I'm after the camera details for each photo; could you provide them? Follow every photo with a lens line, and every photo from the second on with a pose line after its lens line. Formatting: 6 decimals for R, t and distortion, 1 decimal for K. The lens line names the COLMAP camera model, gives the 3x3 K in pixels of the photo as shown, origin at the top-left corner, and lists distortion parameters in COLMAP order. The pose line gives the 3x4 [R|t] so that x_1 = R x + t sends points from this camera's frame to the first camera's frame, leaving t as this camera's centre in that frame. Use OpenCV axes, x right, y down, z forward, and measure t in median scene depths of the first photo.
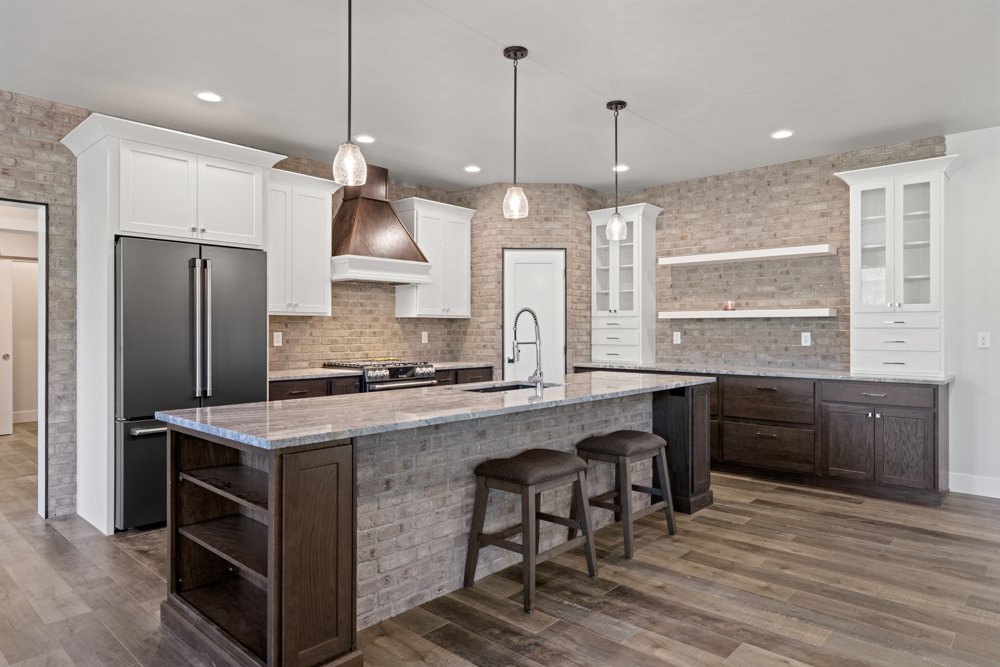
lens RADIAL K [[619.6, 0, 503.9], [0, 619.6, 333.4], [0, 0, 1]] dist [-0.001415, 0.002948]
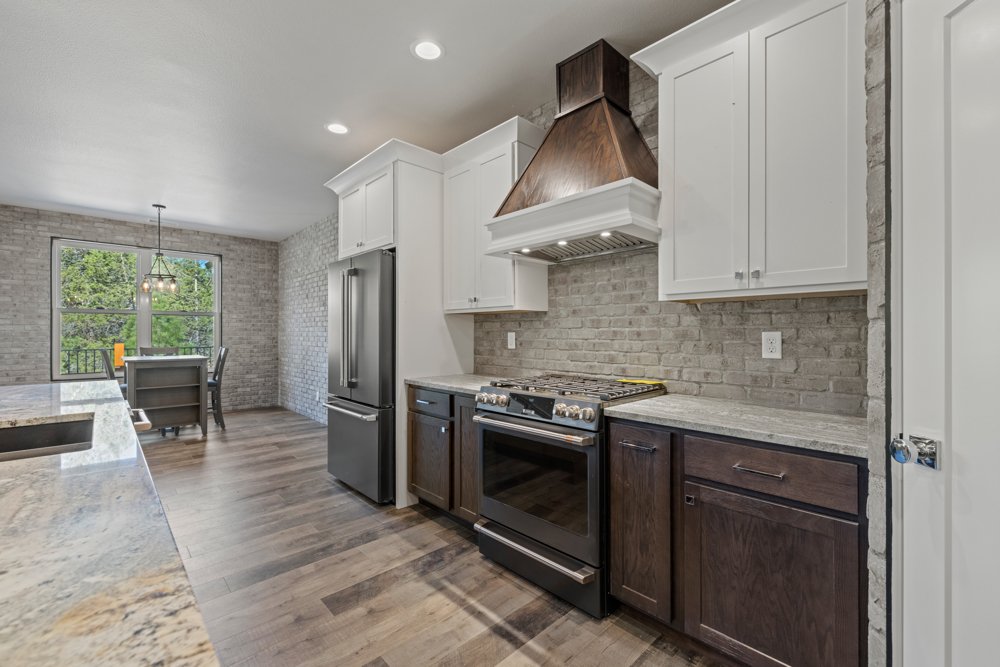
lens RADIAL K [[424.9, 0, 474.9], [0, 424.9, 333.4], [0, 0, 1]] dist [0.002122, 0.000723]
pose [[-0.113071, -0.002878, -0.993583, 0.207169], [-0.010859, 0.999940, -0.001660, 0.001004], [0.993528, 0.010601, -0.113095, 0.945975]]
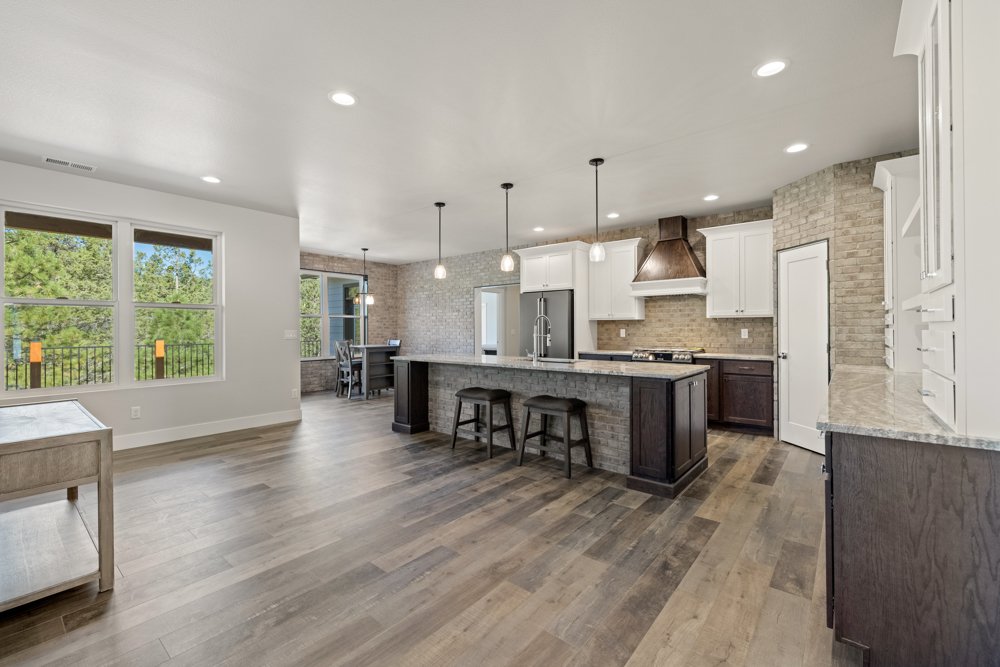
lens RADIAL K [[424.9, 0, 478.5], [0, 424.9, 327.8], [0, 0, 1]] dist [0.002122, 0.000723]
pose [[0.013491, -0.002579, -0.999906, 0.801003], [-0.003534, 0.999990, -0.002627, -0.001213], [0.999903, 0.003570, 0.013481, 0.526725]]
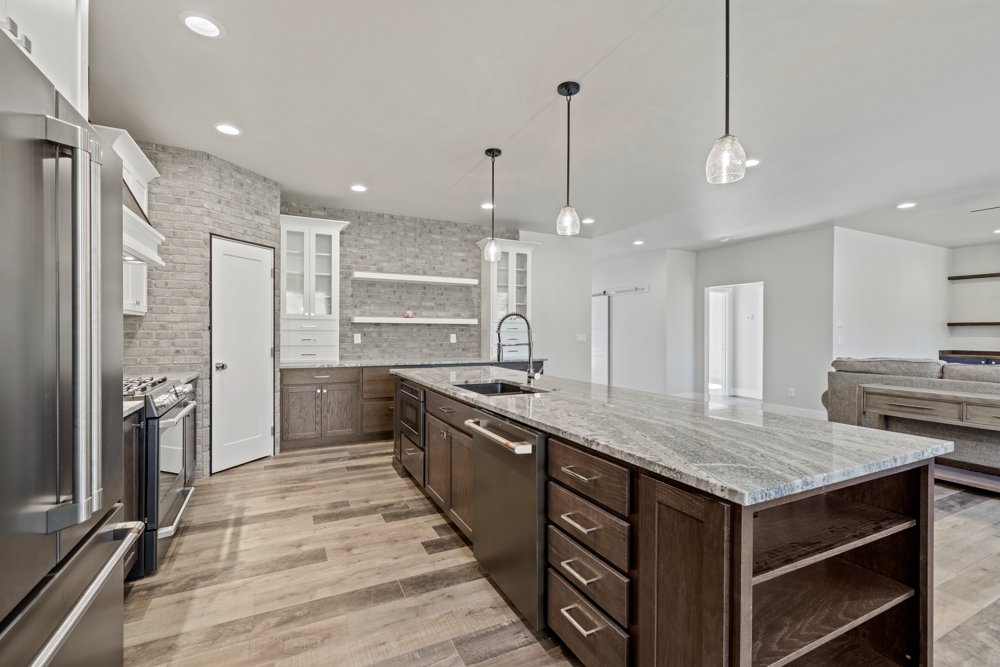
lens RADIAL K [[443.3, 0, 498.5], [0, 443.3, 334.3], [0, 0, 1]] dist [0.024522, 0.000249]
pose [[0.355137, -0.000728, 0.934814, -0.475964], [0.004011, 0.999992, -0.000745, 0.000389], [-0.934805, 0.004014, 0.355137, 0.470237]]
